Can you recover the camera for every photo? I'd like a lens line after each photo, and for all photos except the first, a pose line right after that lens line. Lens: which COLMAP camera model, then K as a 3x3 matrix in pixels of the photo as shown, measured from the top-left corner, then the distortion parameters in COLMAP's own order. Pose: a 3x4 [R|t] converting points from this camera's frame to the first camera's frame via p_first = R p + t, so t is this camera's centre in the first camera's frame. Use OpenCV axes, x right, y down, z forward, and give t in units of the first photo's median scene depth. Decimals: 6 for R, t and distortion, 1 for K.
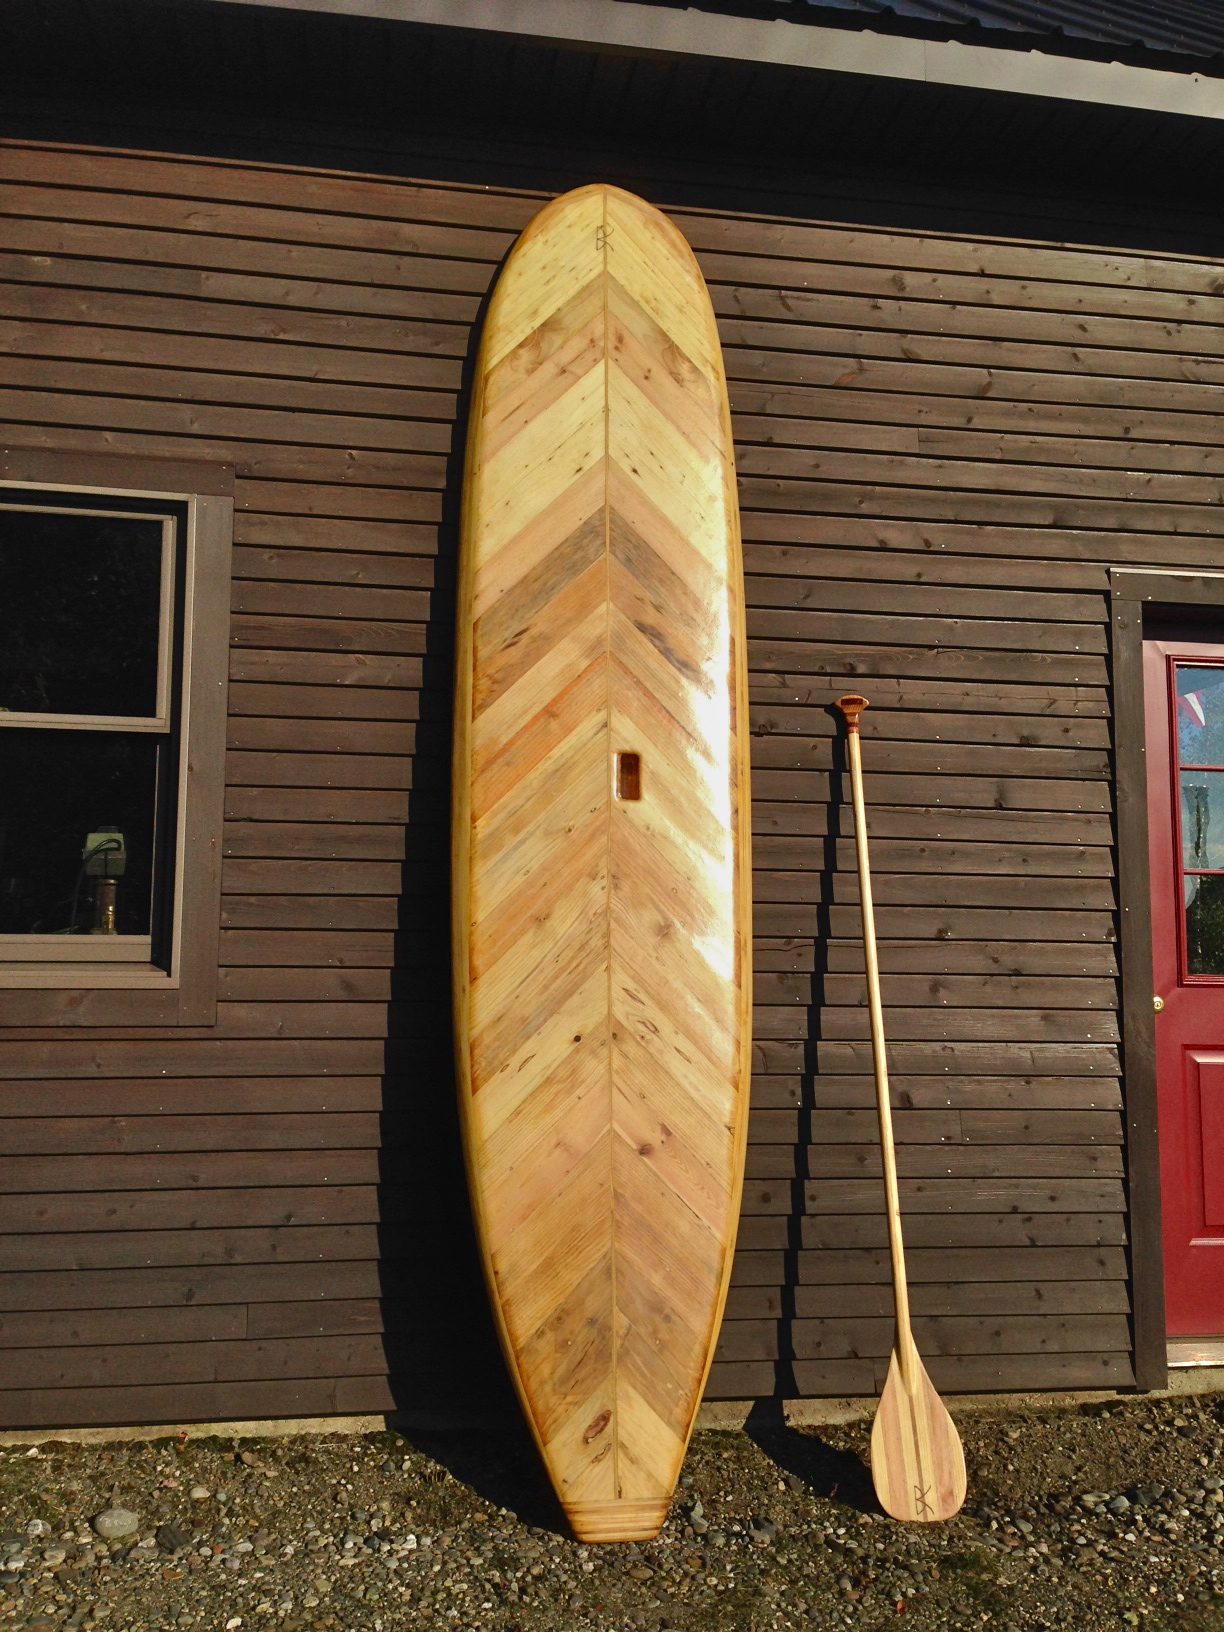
lens RADIAL K [[1548.3, 0, 613.6], [0, 1548.3, 780.3], [0, 0, 1]] dist [0.021193, 0.000000]
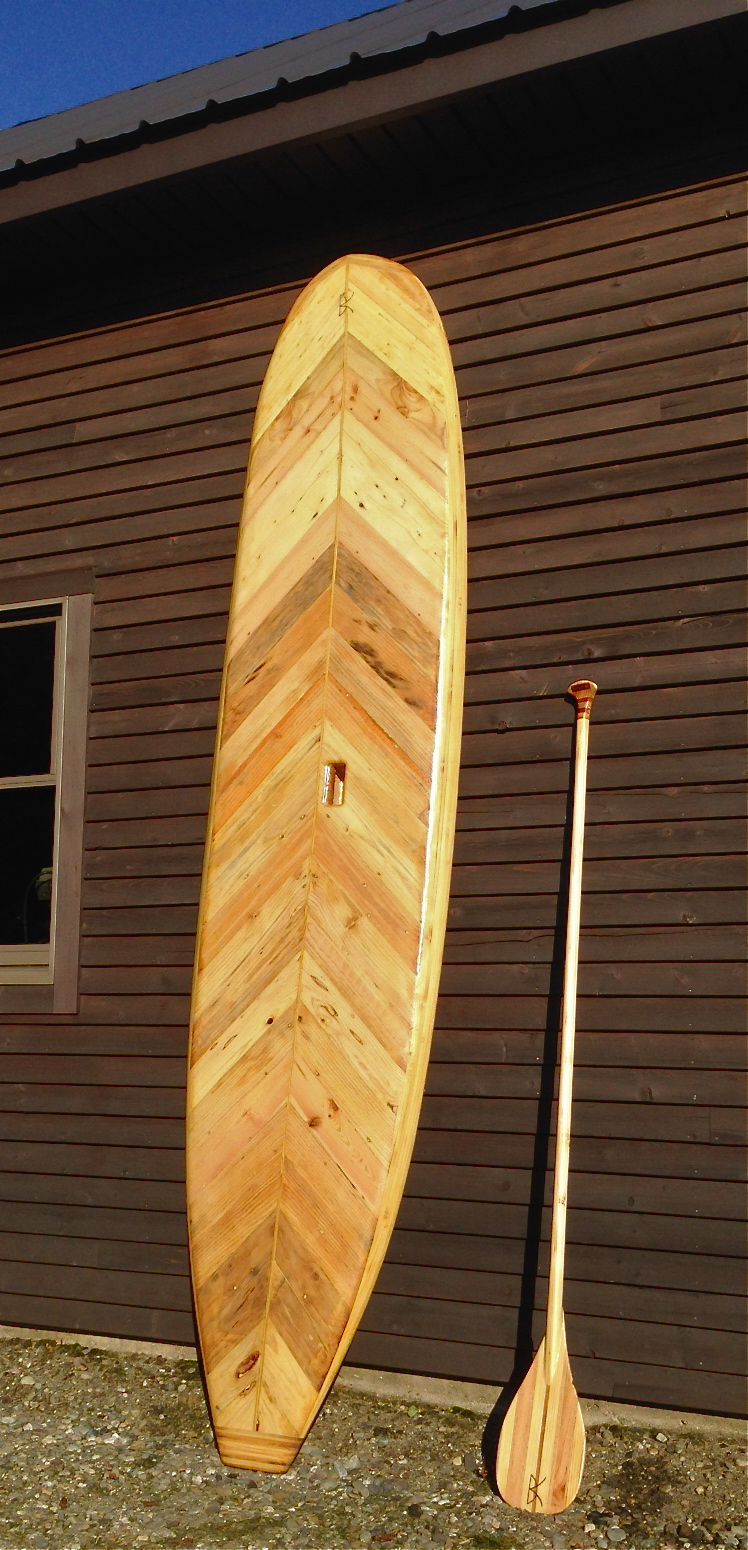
lens RADIAL K [[1569.4, 0, 374.1], [0, 1569.4, 778.4], [0, 0, 1]] dist [0.008983, 0.000000]
pose [[0.788021, -0.099140, -0.607613, 0.710532], [0.070257, 0.994983, -0.071227, 0.075019], [0.611626, 0.013439, 0.791033, 0.140239]]
